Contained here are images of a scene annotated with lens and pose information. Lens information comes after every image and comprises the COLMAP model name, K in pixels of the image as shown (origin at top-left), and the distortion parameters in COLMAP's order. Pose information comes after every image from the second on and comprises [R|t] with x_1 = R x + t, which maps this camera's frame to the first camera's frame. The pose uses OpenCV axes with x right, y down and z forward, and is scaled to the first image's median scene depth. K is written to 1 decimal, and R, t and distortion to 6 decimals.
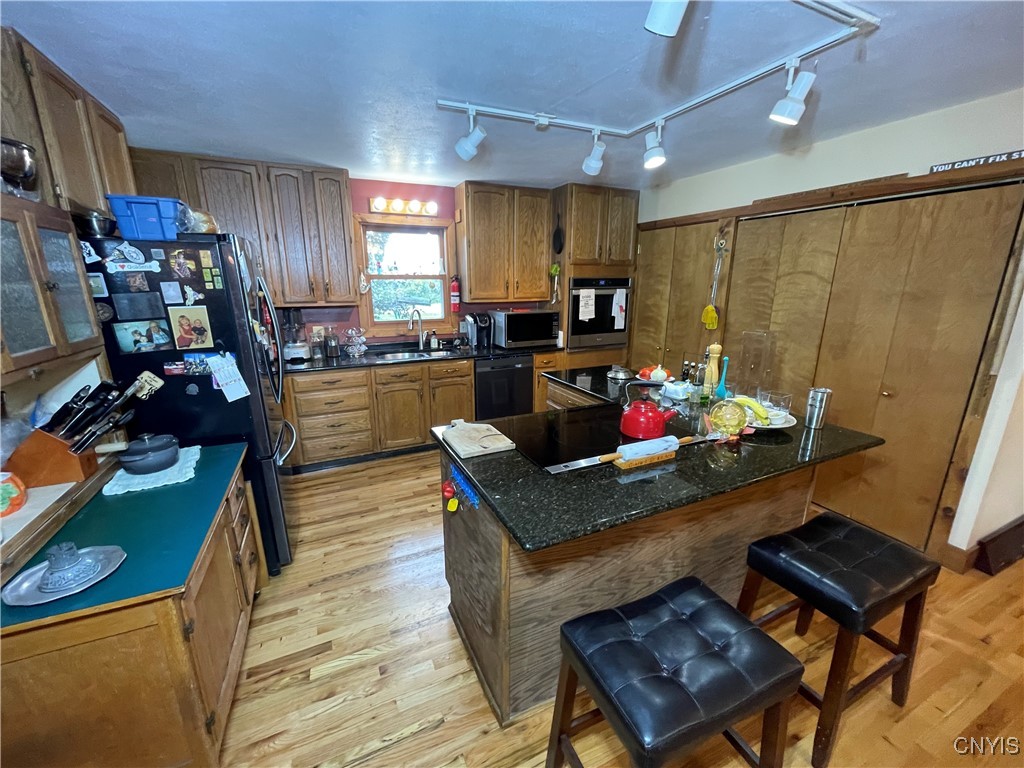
lens RADIAL K [[414.5, 0, 508.0], [0, 414.5, 389.5], [0, 0, 1]] dist [-0.001692, 0.000202]
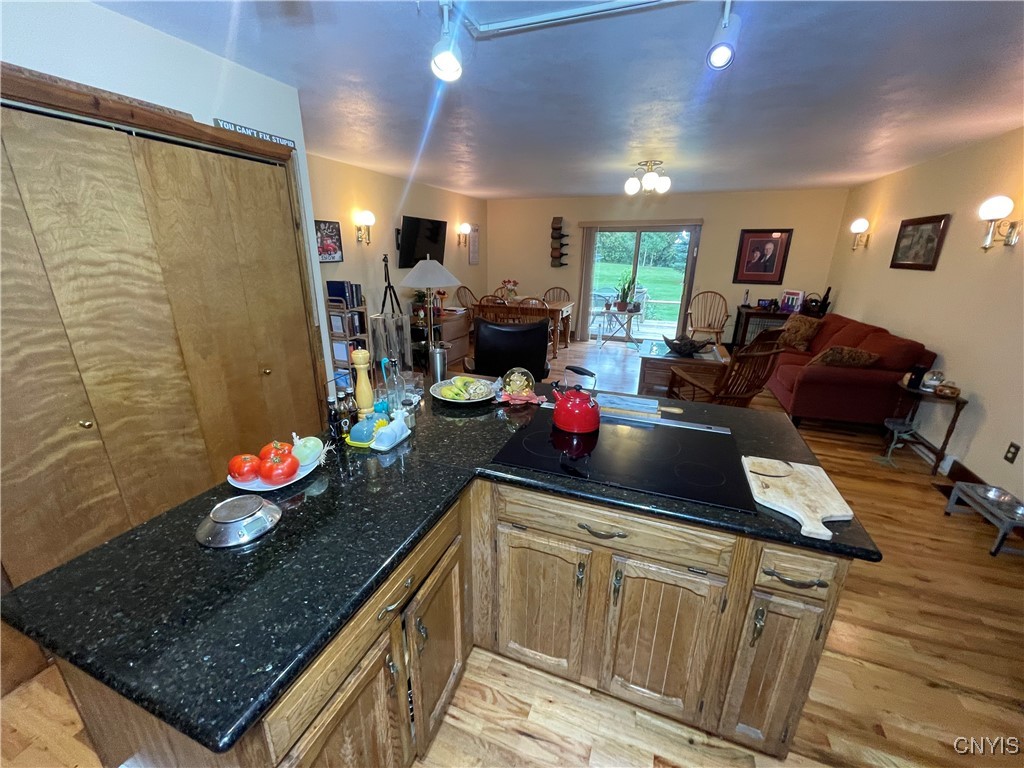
lens RADIAL K [[414.7, 0, 508.3], [0, 414.7, 387.8], [0, 0, 1]] dist [0.001211, -0.000546]
pose [[-0.692238, -0.234808, 0.682402, -0.144892], [0.174202, 0.863257, 0.473752, -0.342413], [-0.700329, 0.446825, -0.556675, 1.271141]]
